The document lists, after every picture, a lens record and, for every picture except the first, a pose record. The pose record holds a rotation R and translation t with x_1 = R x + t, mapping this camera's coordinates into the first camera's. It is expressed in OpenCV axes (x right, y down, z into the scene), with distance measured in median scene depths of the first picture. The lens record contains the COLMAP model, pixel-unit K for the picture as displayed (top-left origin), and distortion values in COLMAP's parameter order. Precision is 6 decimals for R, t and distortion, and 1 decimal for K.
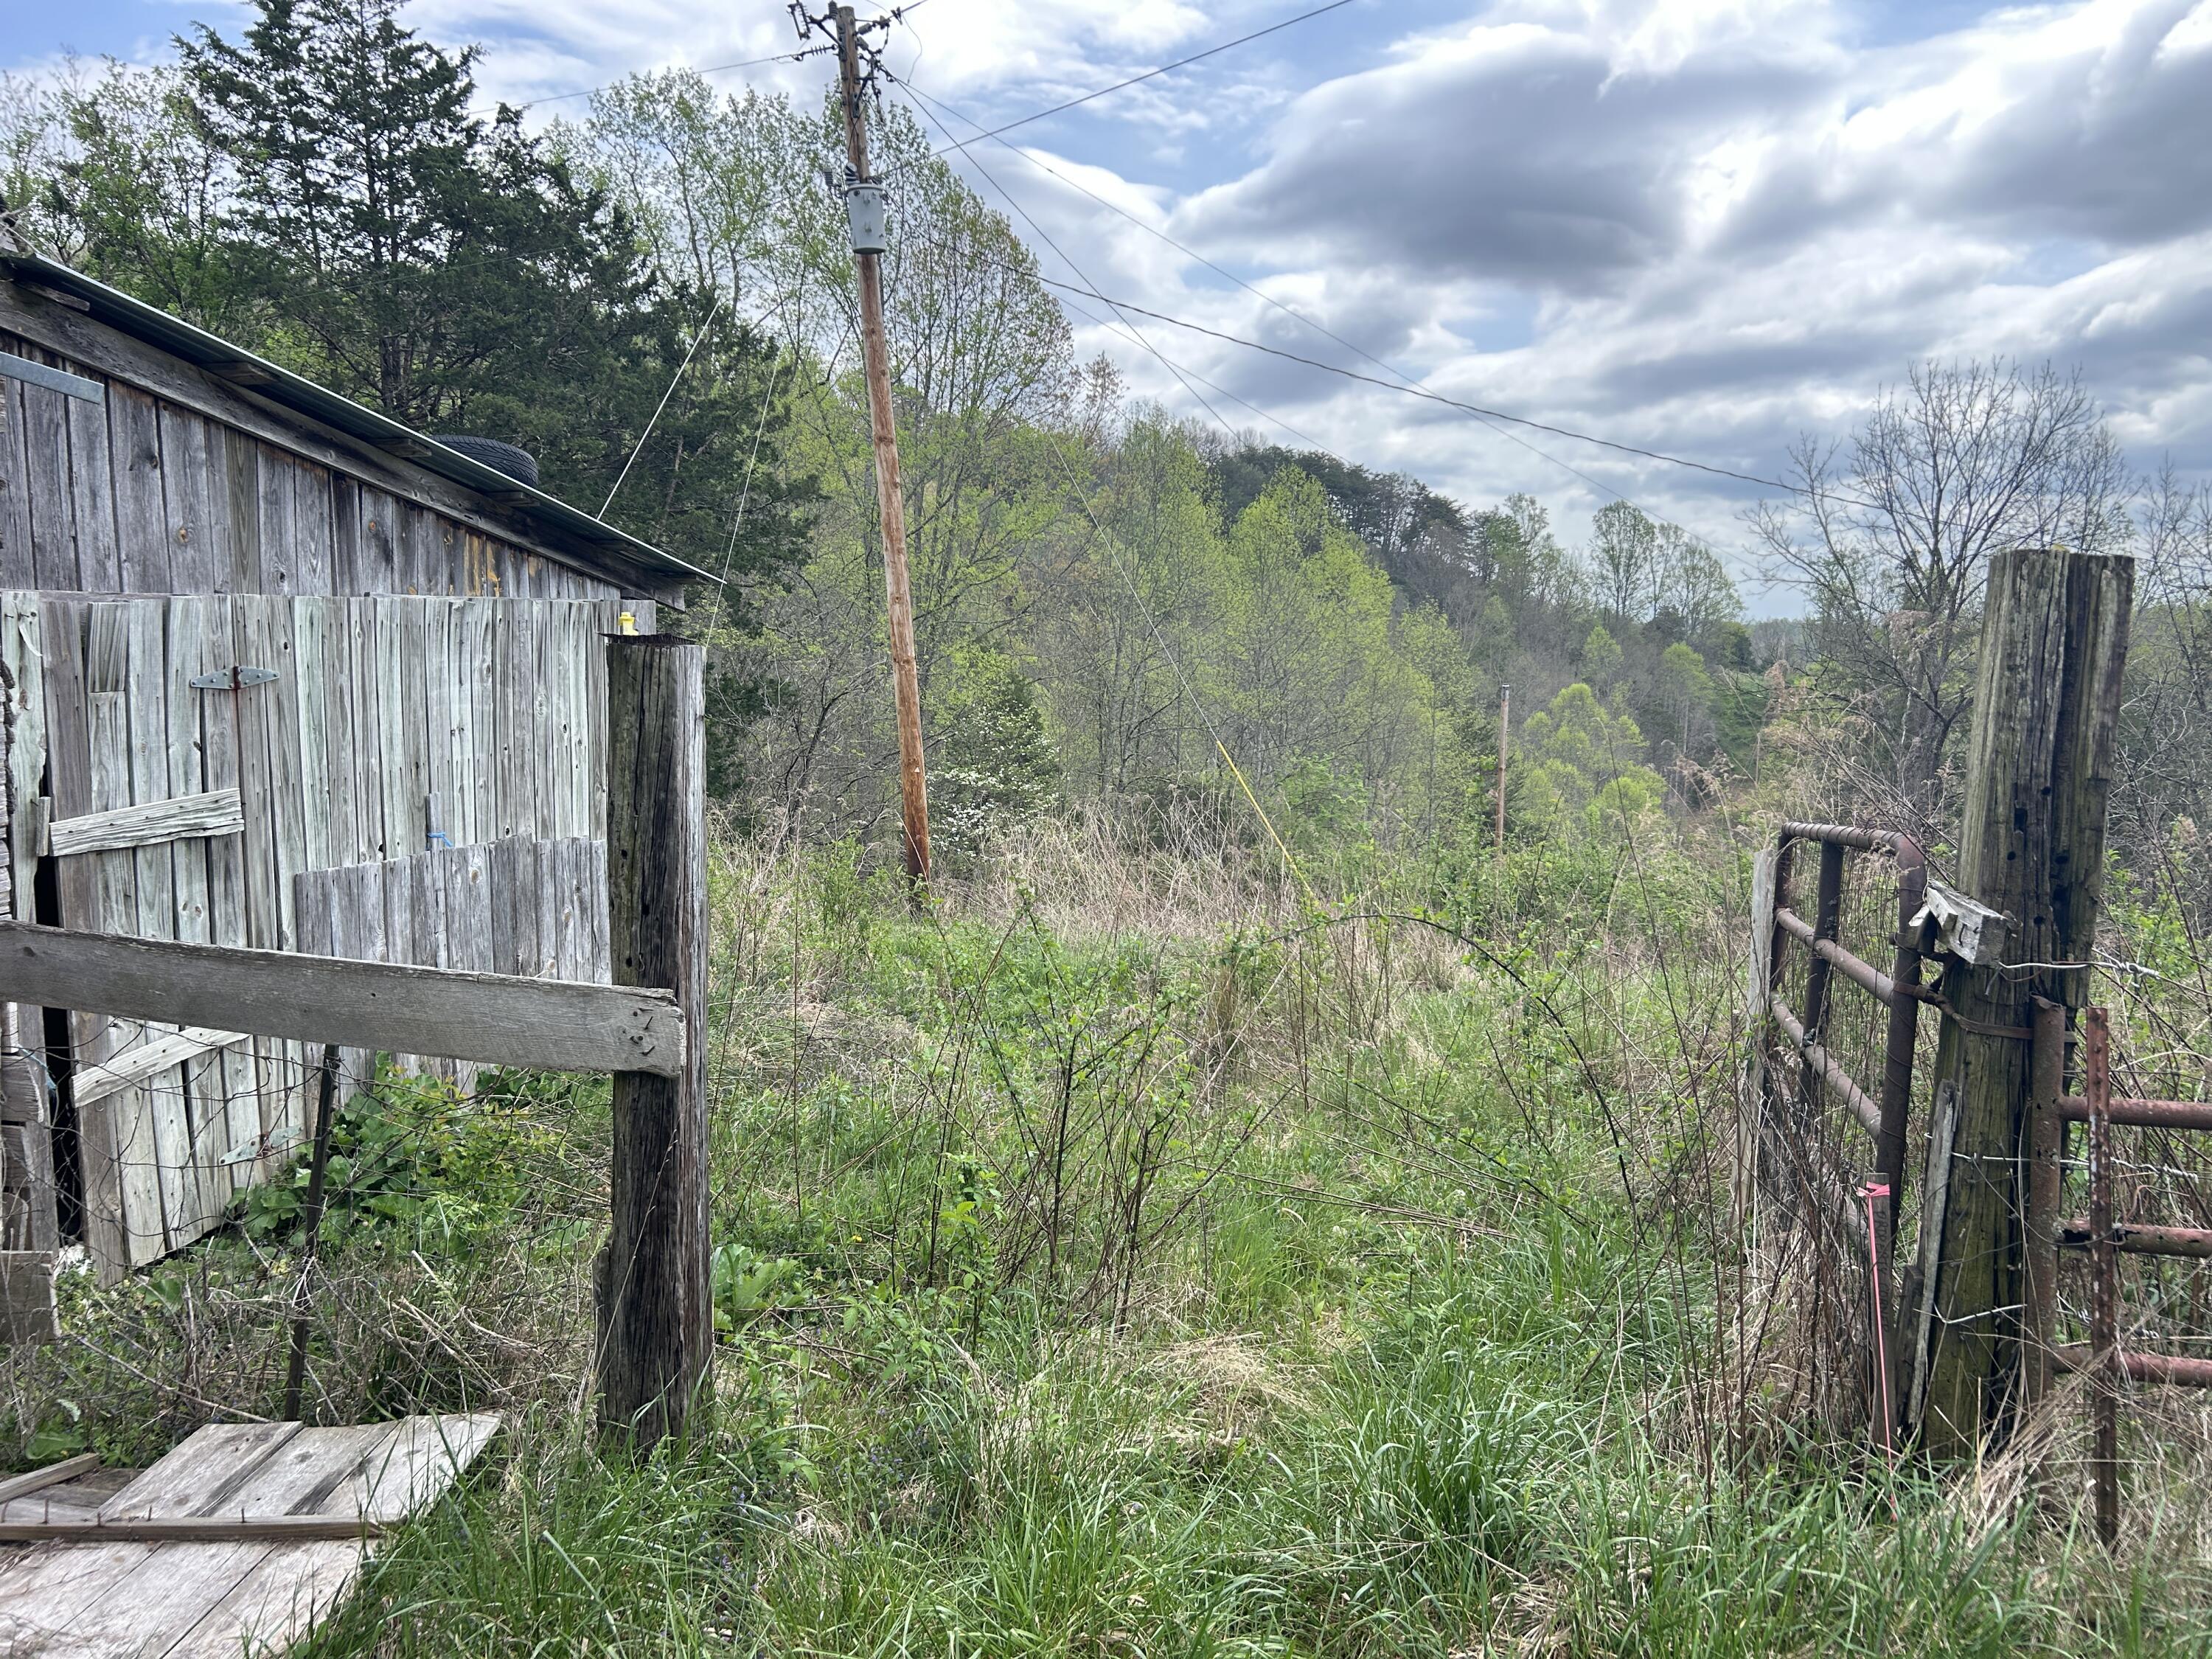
lens RADIAL K [[1695.7, 0, 1113.8], [0, 1695.7, 815.9], [0, 0, 1]] dist [0.048967, -0.040858]
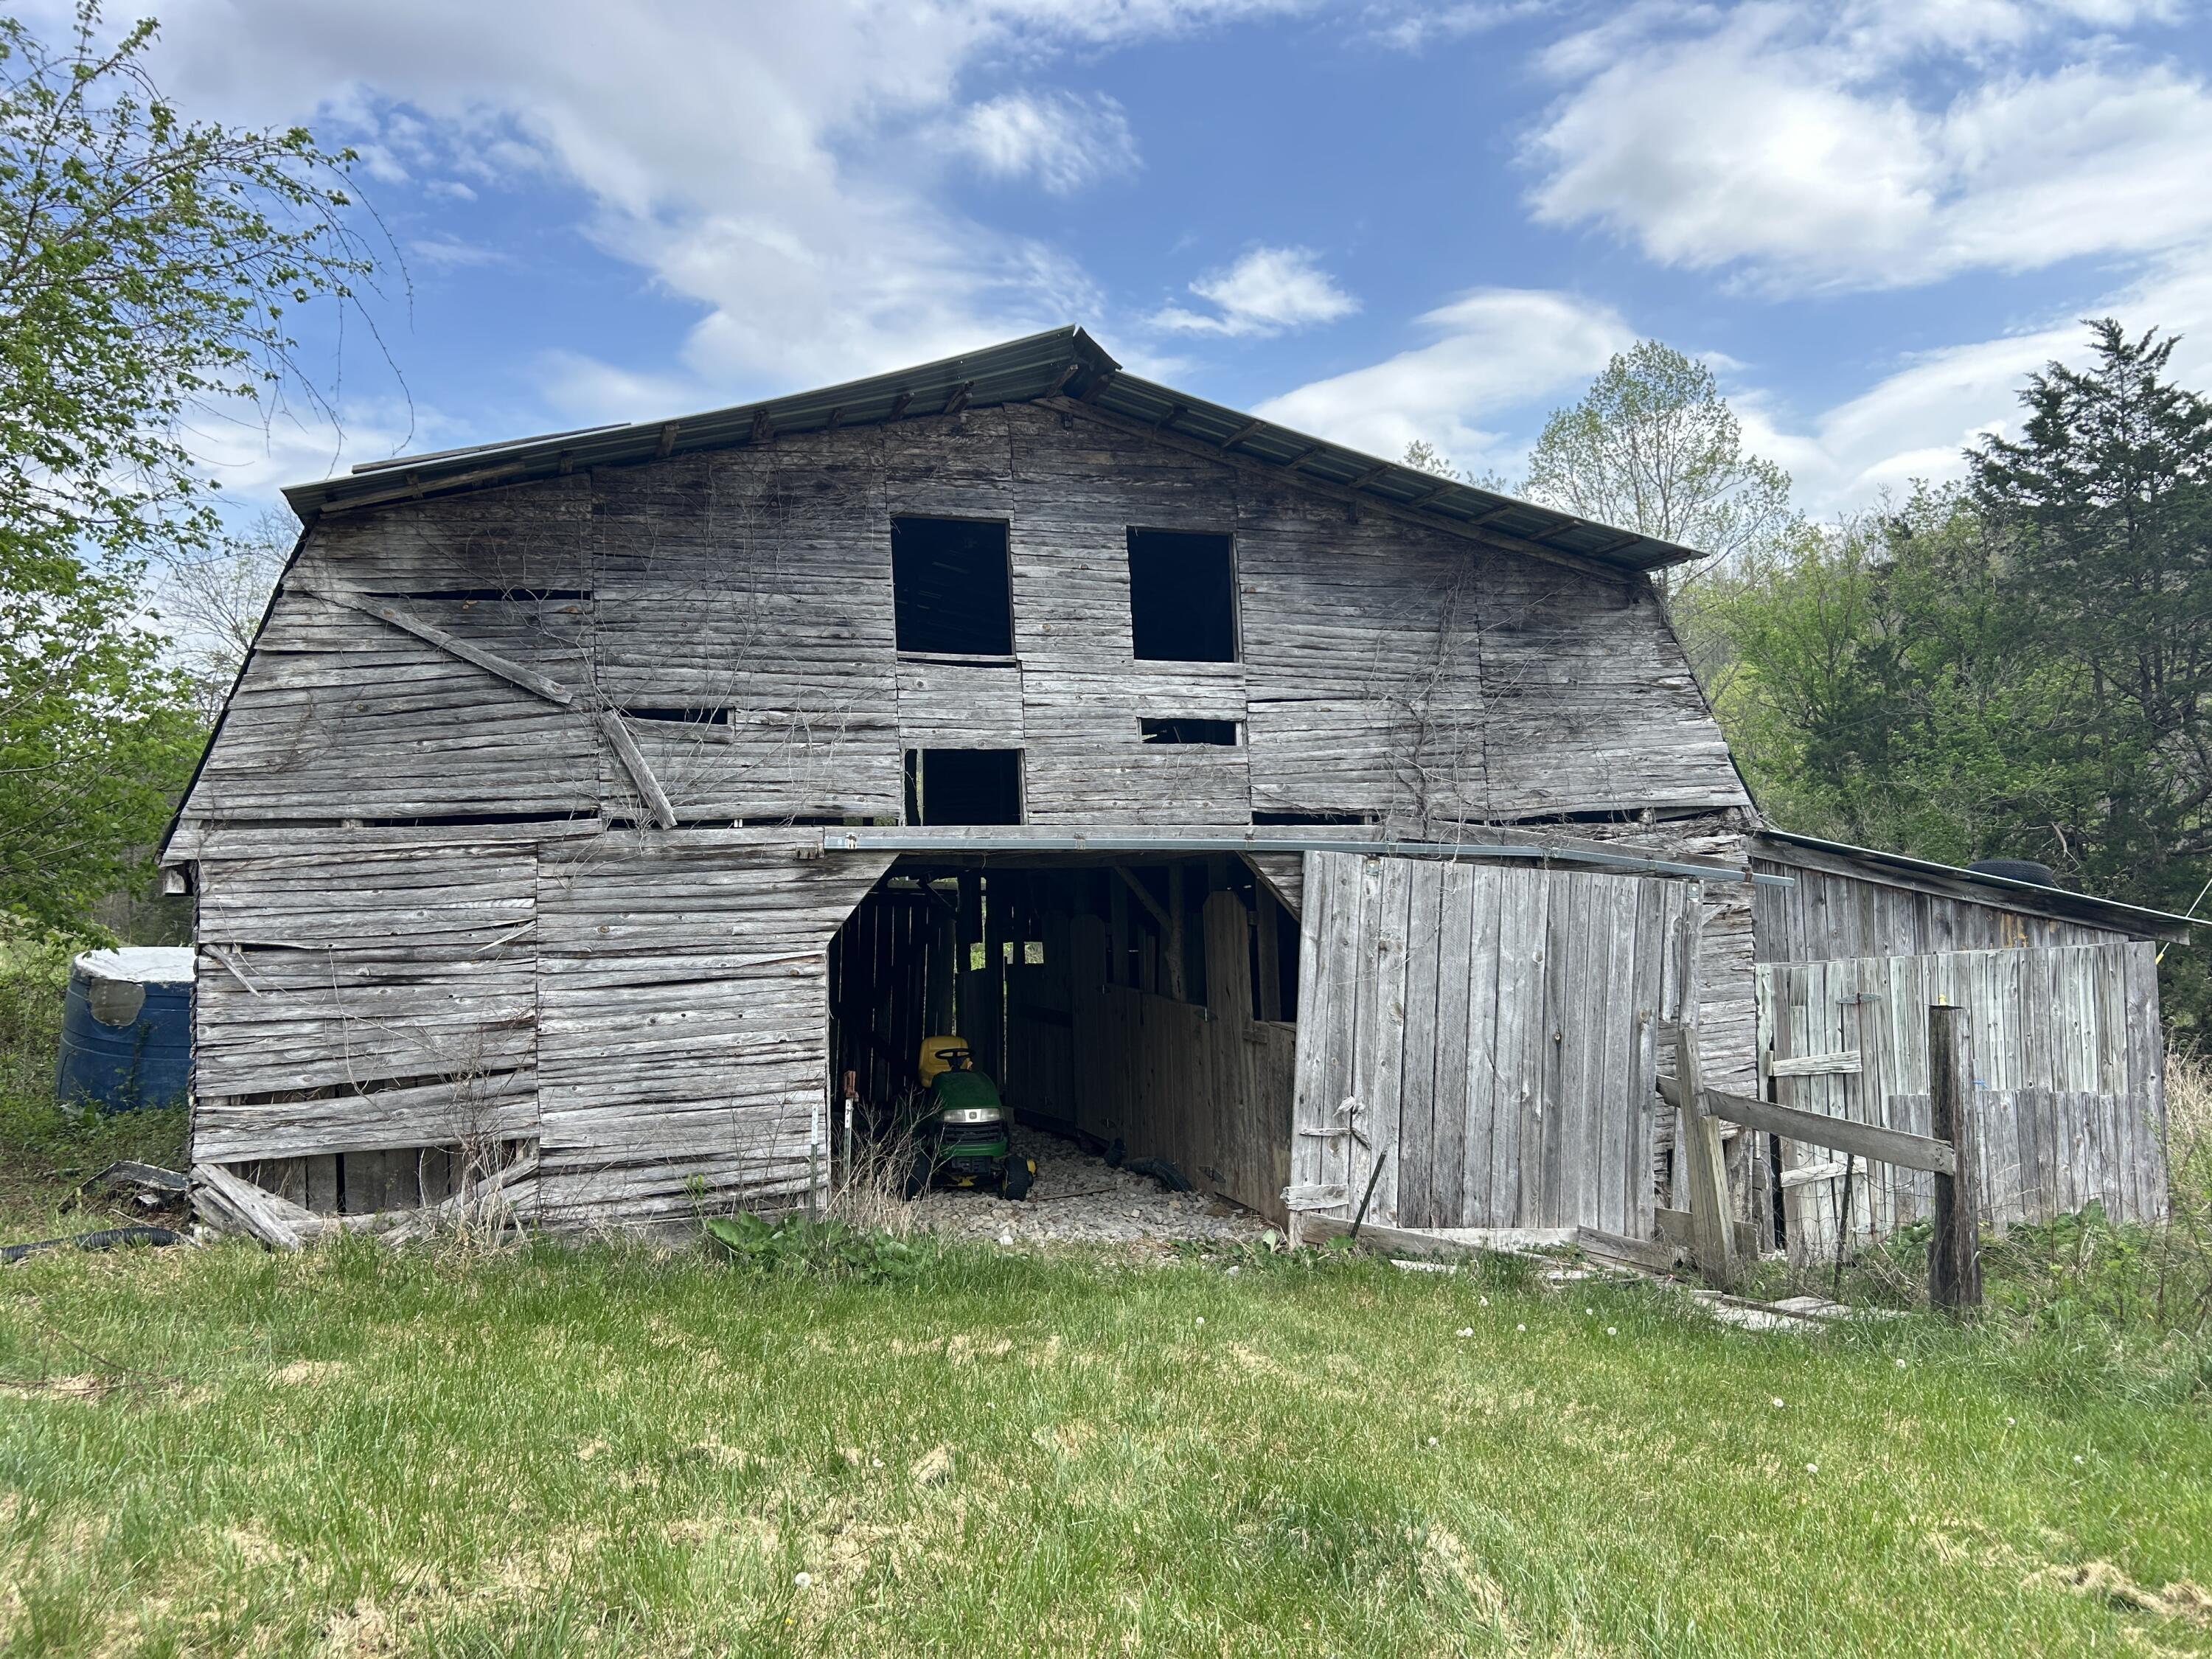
lens RADIAL K [[1695.7, 0, 1113.8], [0, 1695.7, 815.9], [0, 0, 1]] dist [0.048967, -0.040858]
pose [[0.550115, -0.056230, -0.833194, 0.694910], [-0.062874, 0.992110, -0.108467, -0.015980], [0.832719, 0.112056, 0.542239, -0.864128]]
